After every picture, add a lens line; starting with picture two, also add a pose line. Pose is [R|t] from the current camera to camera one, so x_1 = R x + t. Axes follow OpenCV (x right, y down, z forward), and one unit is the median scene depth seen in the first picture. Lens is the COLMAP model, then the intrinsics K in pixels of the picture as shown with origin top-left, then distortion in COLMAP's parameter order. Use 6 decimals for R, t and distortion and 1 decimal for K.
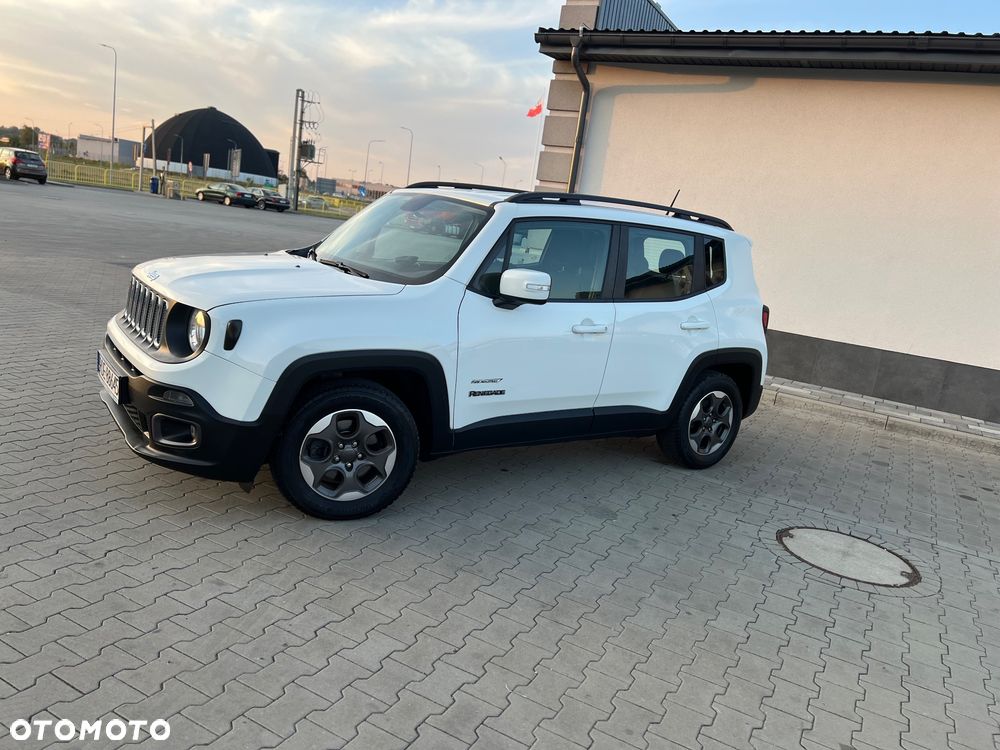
lens RADIAL K [[749.6, 0, 496.2], [0, 749.6, 376.0], [0, 0, 1]] dist [0.050944, -0.055260]
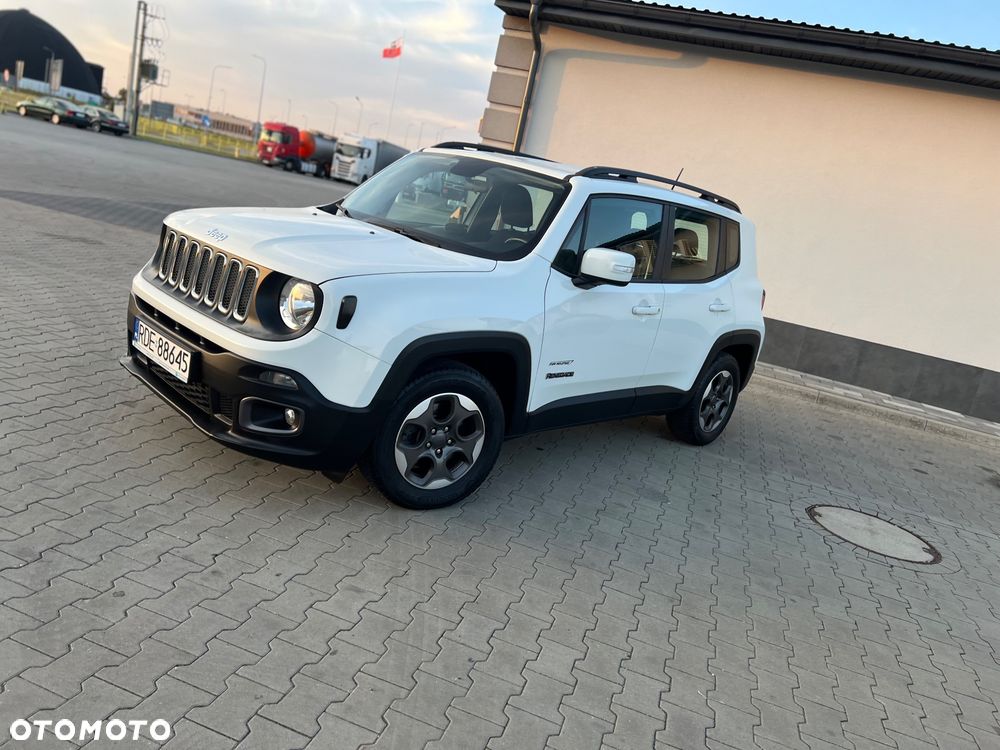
lens RADIAL K [[749.6, 0, 489.6], [0, 749.6, 361.3], [0, 0, 1]] dist [0.050944, -0.055260]
pose [[0.979872, 0.026756, 0.197827, -0.223621], [-0.036041, 0.998404, 0.043481, -0.025770], [-0.196347, -0.049736, 0.979272, 0.052910]]
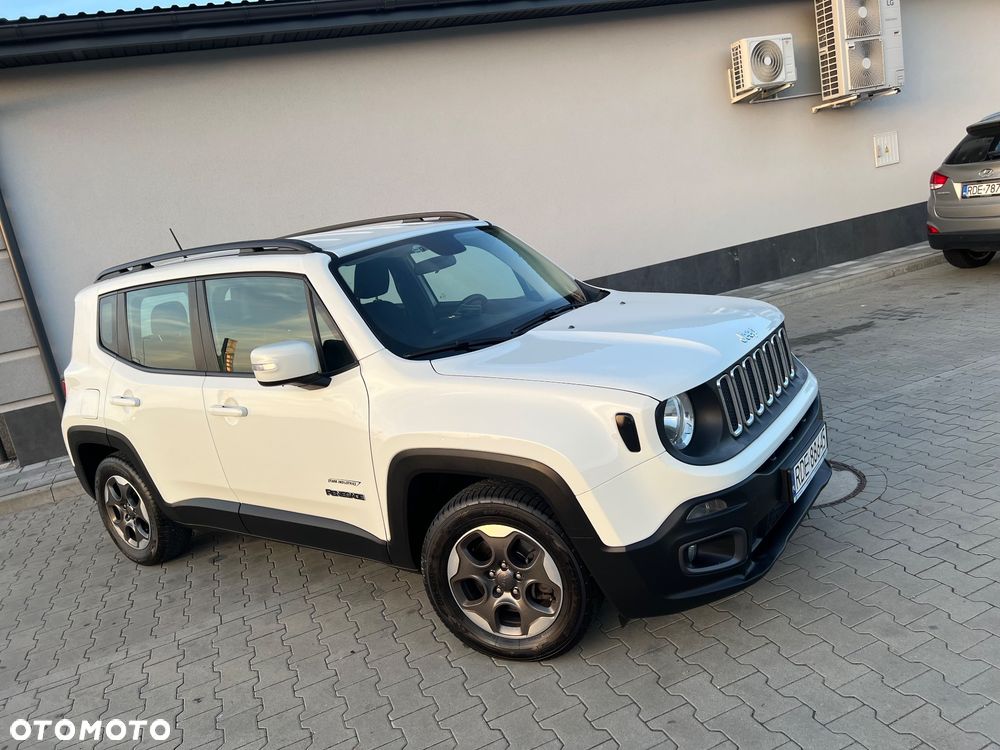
lens RADIAL K [[749.6, 0, 506.0], [0, 749.6, 374.7], [0, 0, 1]] dist [0.050944, -0.055260]
pose [[0.590125, -0.404780, 0.698502, -0.295486], [0.410937, 0.895353, 0.171677, -0.161112], [-0.694898, 0.185730, 0.694710, 0.429653]]
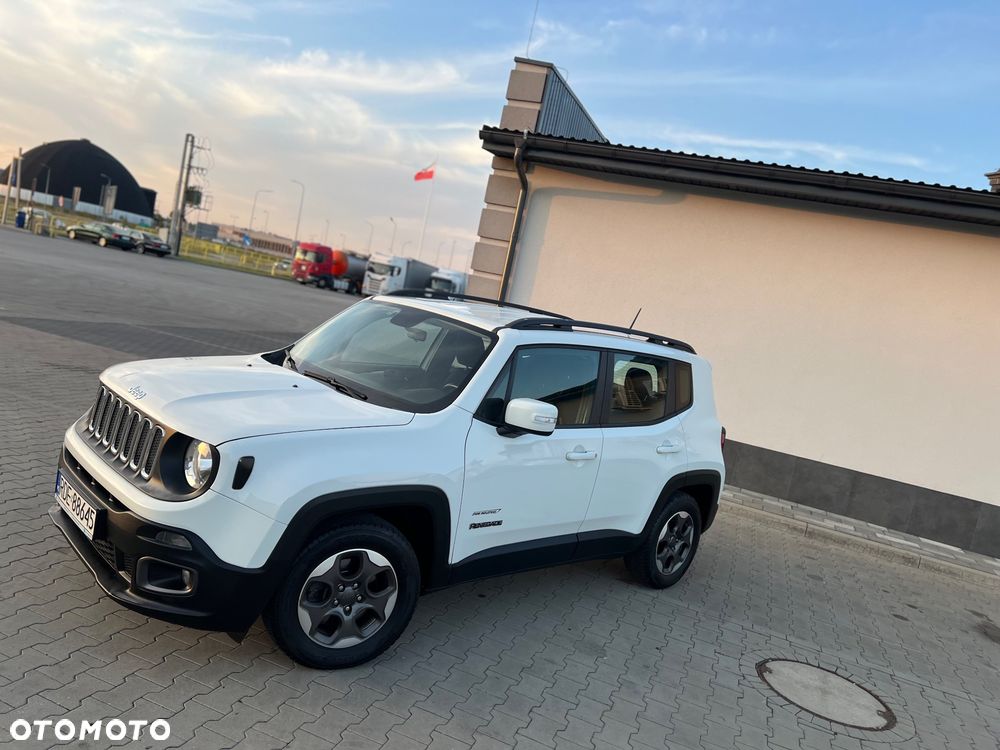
lens RADIAL K [[749.6, 0, 489.8], [0, 749.6, 381.1], [0, 0, 1]] dist [0.050944, -0.055260]
pose [[0.987117, 0.050868, 0.151697, -0.124008], [-0.039894, 0.996421, -0.074529, -0.068345], [-0.154945, 0.067517, 0.985613, 0.026433]]
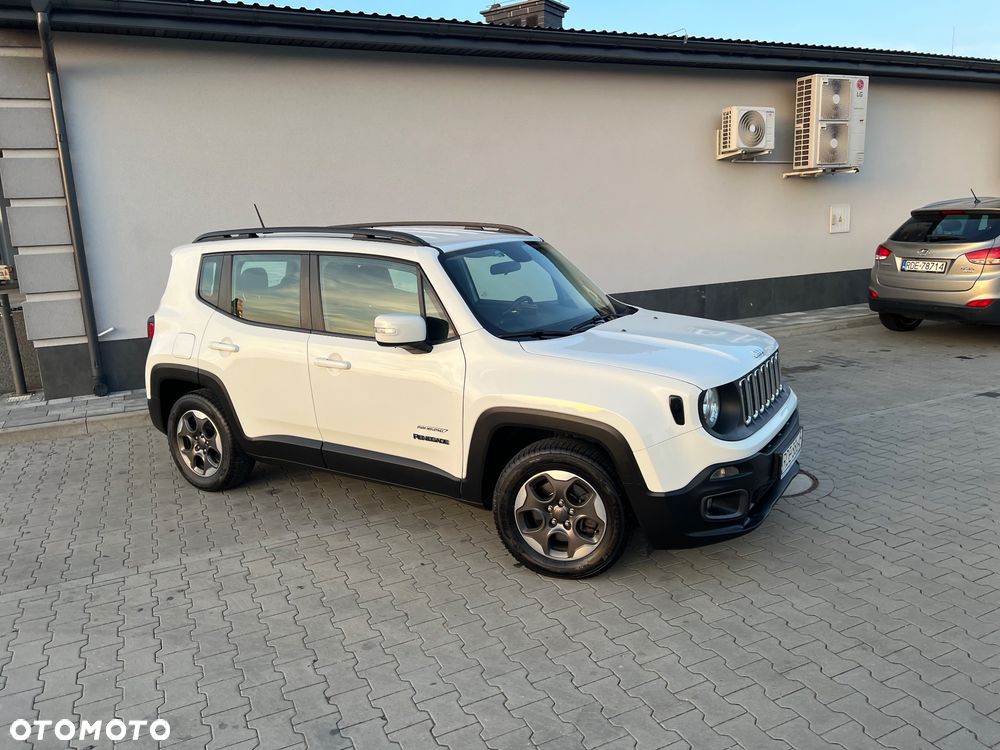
lens RADIAL K [[749.6, 0, 502.7], [0, 749.6, 371.3], [0, 0, 1]] dist [0.050944, -0.055260]
pose [[0.570691, -0.318906, 0.756710, -0.499952], [0.281164, 0.941695, 0.184819, -0.209196], [-0.771530, 0.107286, 0.627082, 0.417591]]
